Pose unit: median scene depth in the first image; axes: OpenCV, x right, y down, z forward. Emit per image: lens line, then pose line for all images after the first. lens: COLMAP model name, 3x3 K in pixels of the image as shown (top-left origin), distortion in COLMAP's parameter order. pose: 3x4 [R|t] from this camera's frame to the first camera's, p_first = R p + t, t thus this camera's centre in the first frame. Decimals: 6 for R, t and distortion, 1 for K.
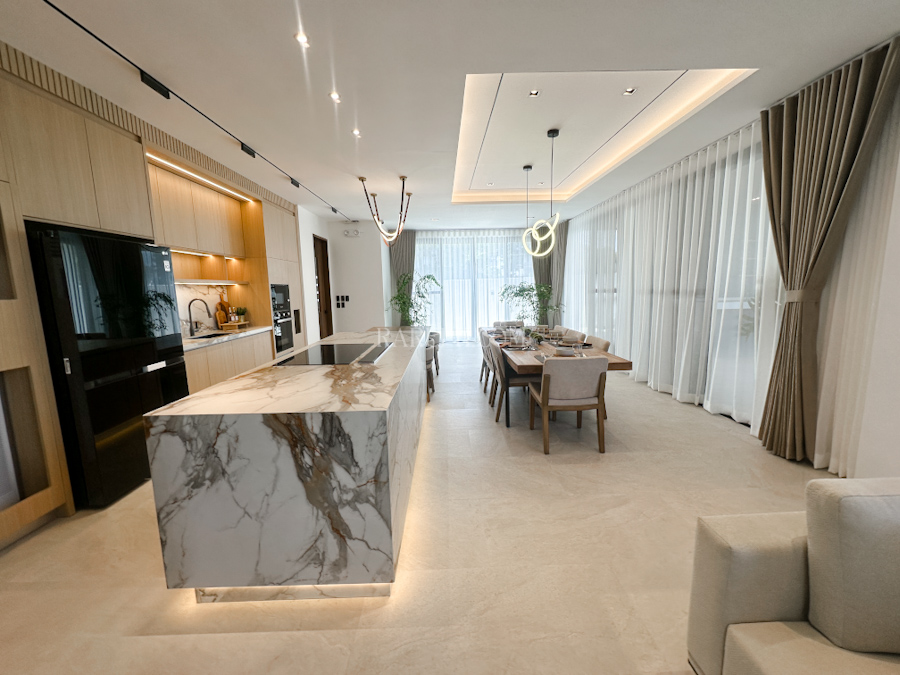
lens RADIAL K [[357.9, 0, 451.6], [0, 357.9, 332.9], [0, 0, 1]] dist [-0.001033, -0.000184]
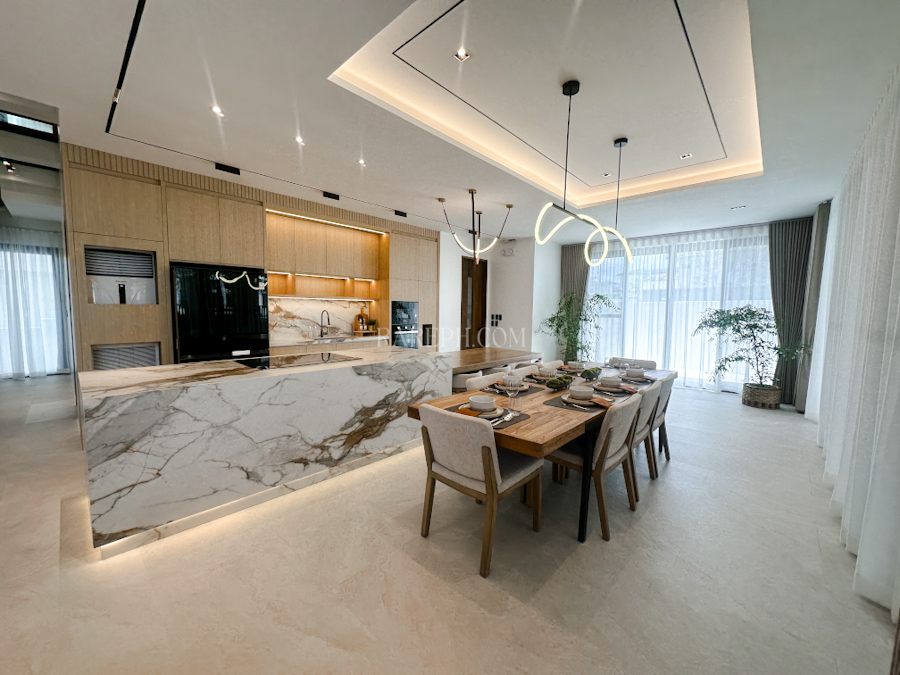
lens RADIAL K [[357.9, 0, 451.6], [0, 357.9, 332.9], [0, 0, 1]] dist [-0.001033, -0.000184]
pose [[0.723503, 0.077110, -0.686001, 0.475788], [-0.115494, 0.993256, -0.010160, -0.043391], [0.680591, 0.086580, 0.727530, 0.291621]]
